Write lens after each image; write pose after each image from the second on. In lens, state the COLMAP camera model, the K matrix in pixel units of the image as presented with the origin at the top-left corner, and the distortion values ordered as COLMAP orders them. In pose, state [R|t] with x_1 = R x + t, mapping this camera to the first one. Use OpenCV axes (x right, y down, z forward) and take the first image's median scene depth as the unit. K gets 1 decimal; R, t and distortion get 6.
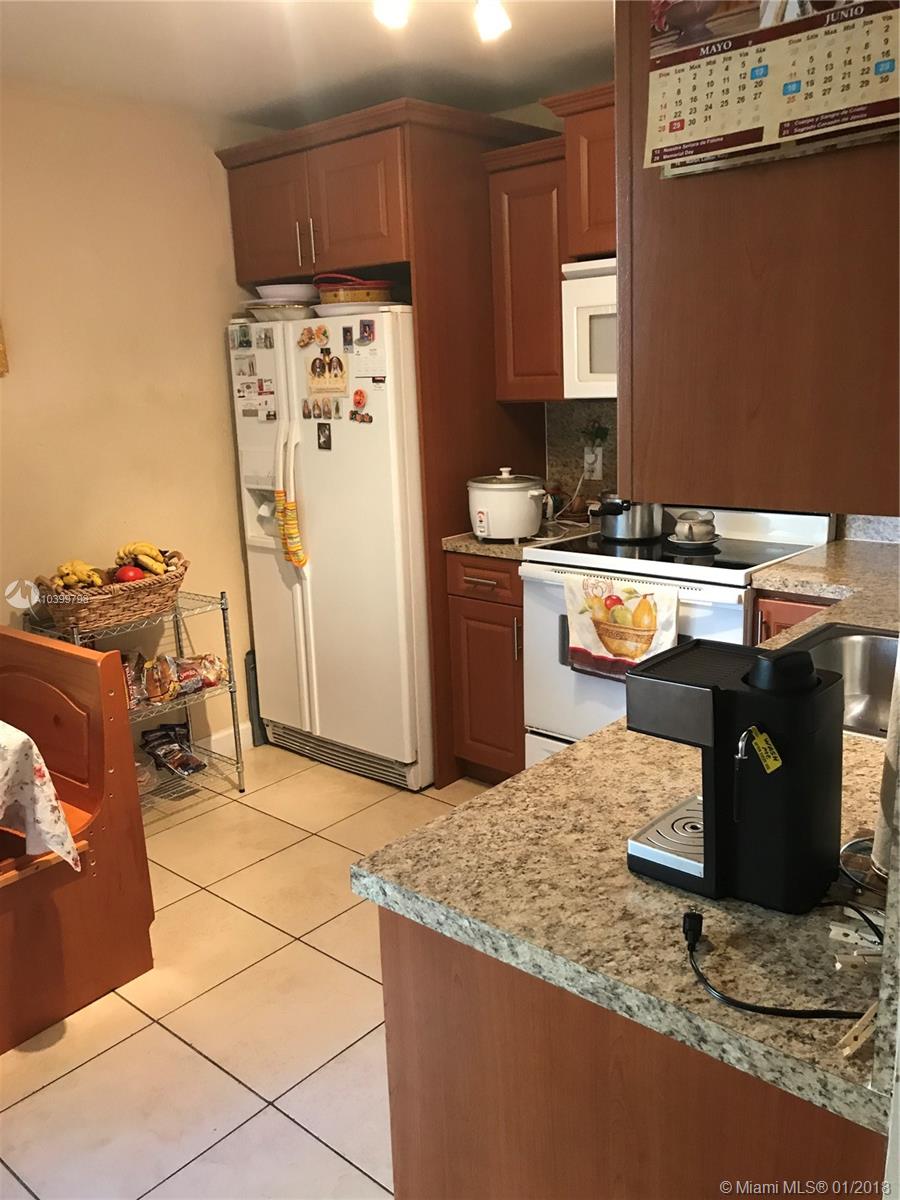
lens RADIAL K [[989.6, 0, 454.8], [0, 989.6, 599.6], [0, 0, 1]] dist [0.002755, -0.003298]
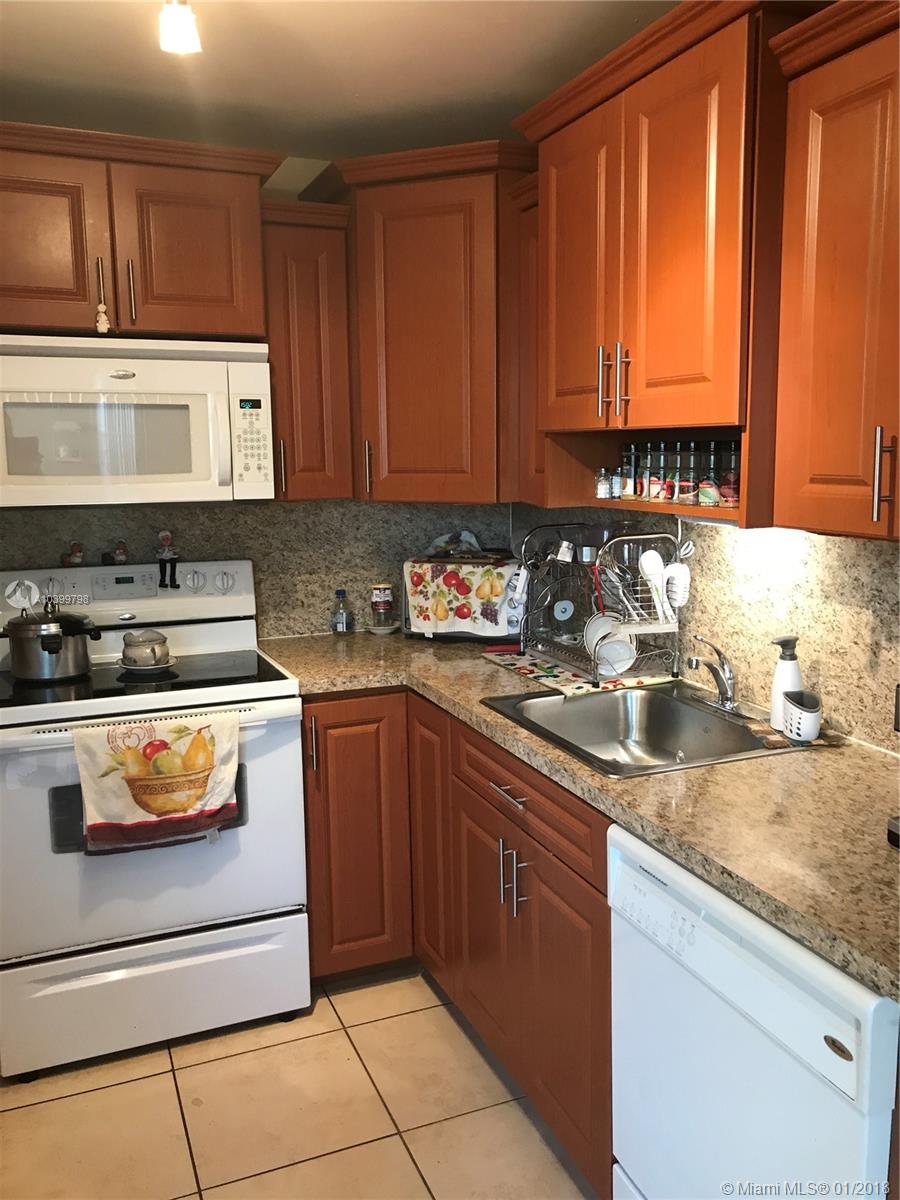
lens RADIAL K [[989.6, 0, 477.2], [0, 989.6, 538.3], [0, 0, 1]] dist [0.002755, -0.003298]
pose [[0.441509, -0.043673, 0.896193, -0.441607], [0.202042, 0.978002, -0.051876, -0.070577], [-0.874213, 0.203973, 0.440621, 0.376507]]
